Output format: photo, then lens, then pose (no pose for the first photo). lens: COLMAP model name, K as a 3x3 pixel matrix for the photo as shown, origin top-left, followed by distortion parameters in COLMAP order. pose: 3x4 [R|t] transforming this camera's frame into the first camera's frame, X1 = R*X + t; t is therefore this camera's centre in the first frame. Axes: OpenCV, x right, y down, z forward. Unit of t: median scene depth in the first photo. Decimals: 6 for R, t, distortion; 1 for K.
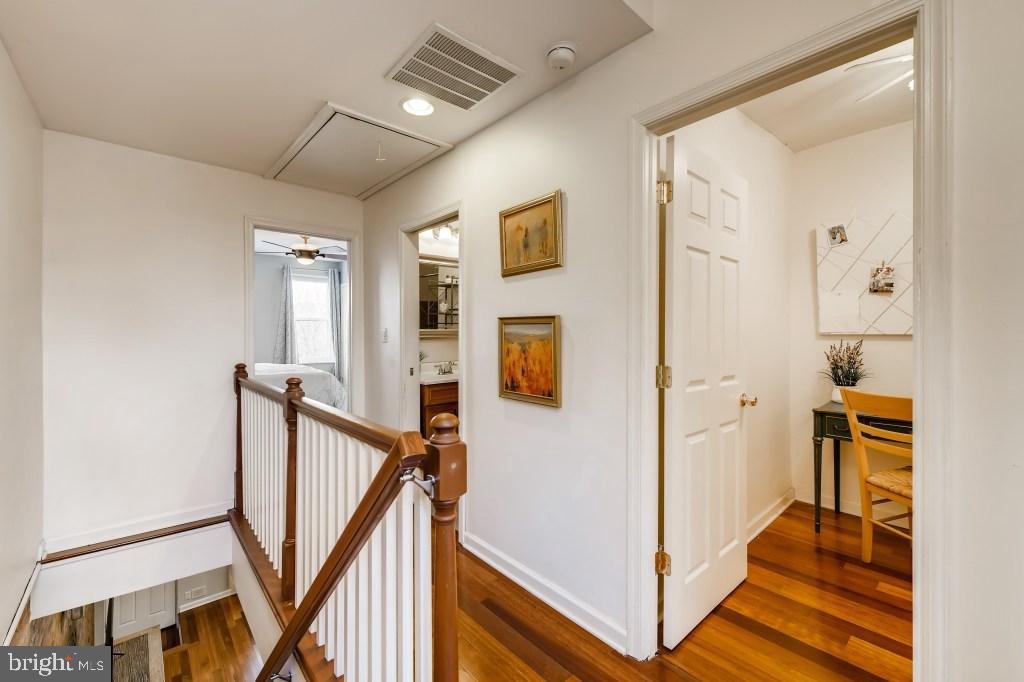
lens RADIAL K [[418.9, 0, 513.9], [0, 418.9, 332.2], [0, 0, 1]] dist [0.002954, 0.000032]
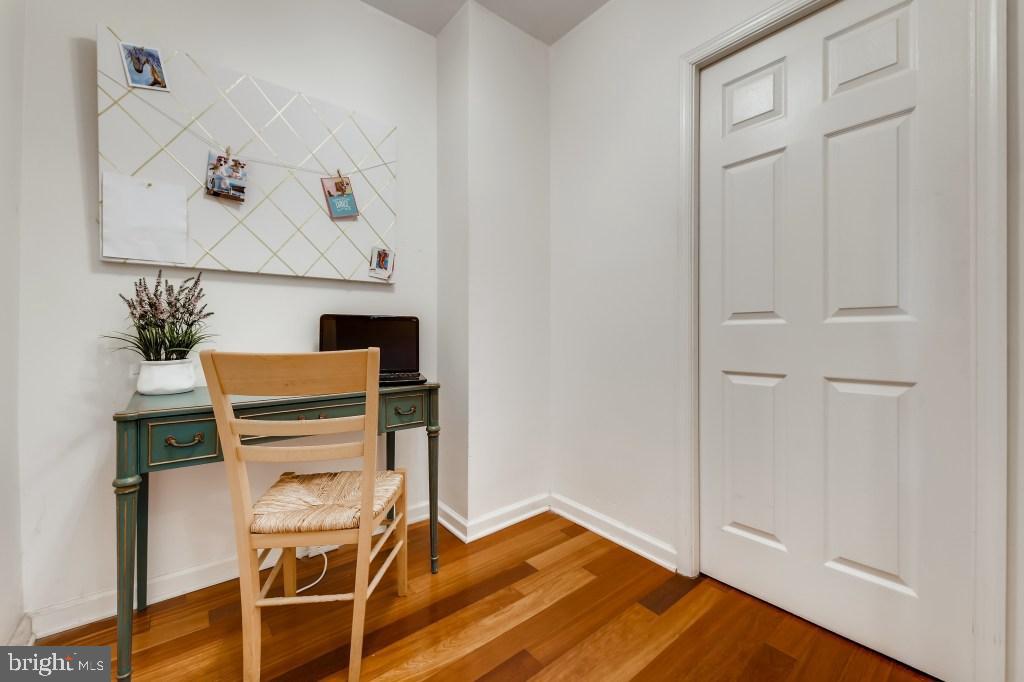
lens RADIAL K [[414.5, 0, 521.8], [0, 414.5, 335.3], [0, 0, 1]] dist [0.003777, -0.000109]
pose [[0.032158, 0.001293, 0.999482, 0.297321], [0.002585, 0.999996, -0.001376, 0.102163], [-0.999479, 0.002628, 0.032154, 0.560122]]
